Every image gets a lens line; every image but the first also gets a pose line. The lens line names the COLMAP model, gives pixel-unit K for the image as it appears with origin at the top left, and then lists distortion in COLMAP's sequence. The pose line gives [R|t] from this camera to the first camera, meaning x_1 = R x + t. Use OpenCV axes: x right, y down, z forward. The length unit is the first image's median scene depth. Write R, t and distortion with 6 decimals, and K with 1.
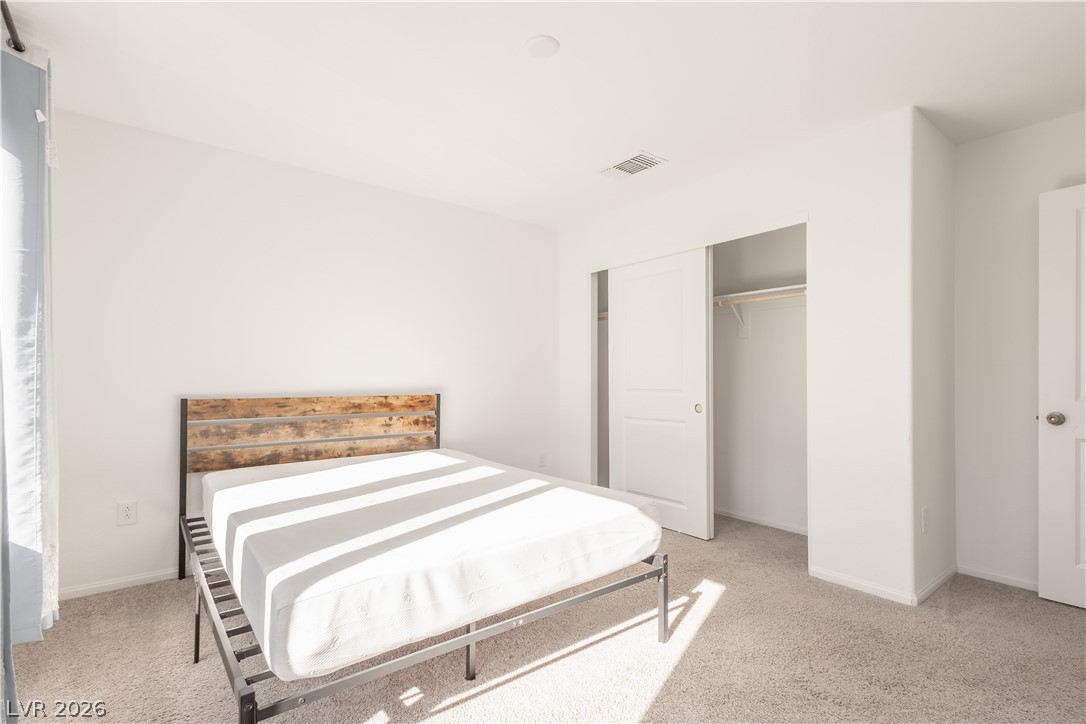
lens RADIAL K [[507.4, 0, 548.3], [0, 507.4, 363.3], [0, 0, 1]] dist [0.013207, -0.001872]
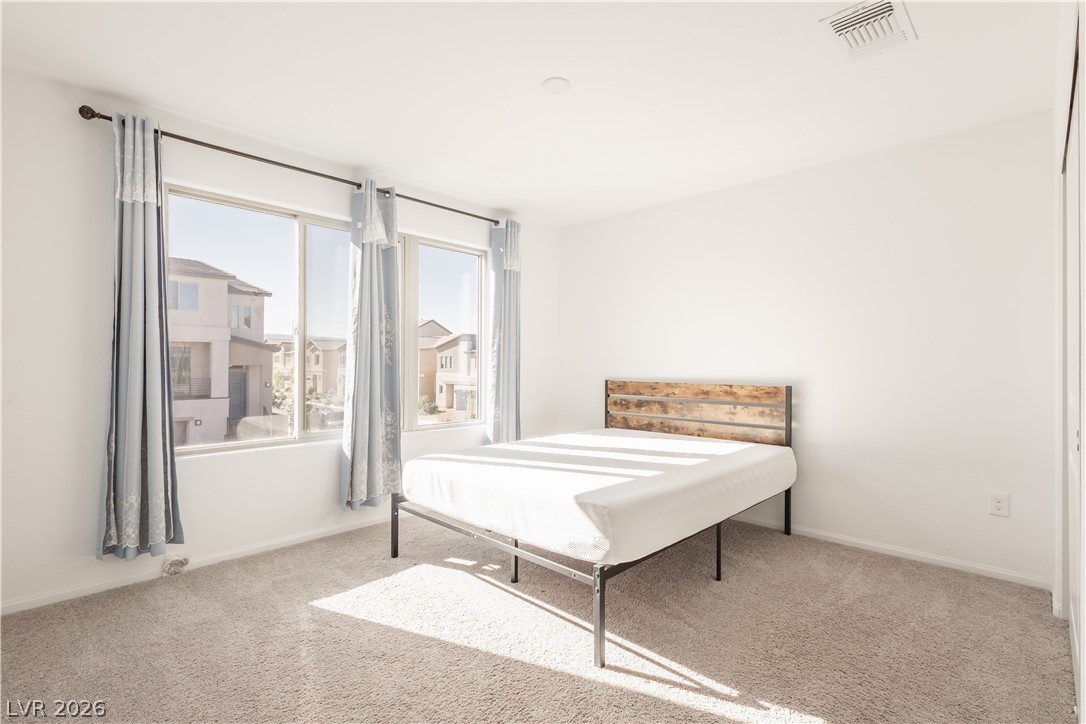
lens RADIAL K [[507.4, 0, 549.9], [0, 507.4, 365.6], [0, 0, 1]] dist [0.013207, -0.001872]
pose [[0.131855, -0.002700, -0.991265, 0.729123], [0.020838, 0.999783, 0.000049, 0.018411], [0.991050, -0.020663, 0.131882, 0.545416]]
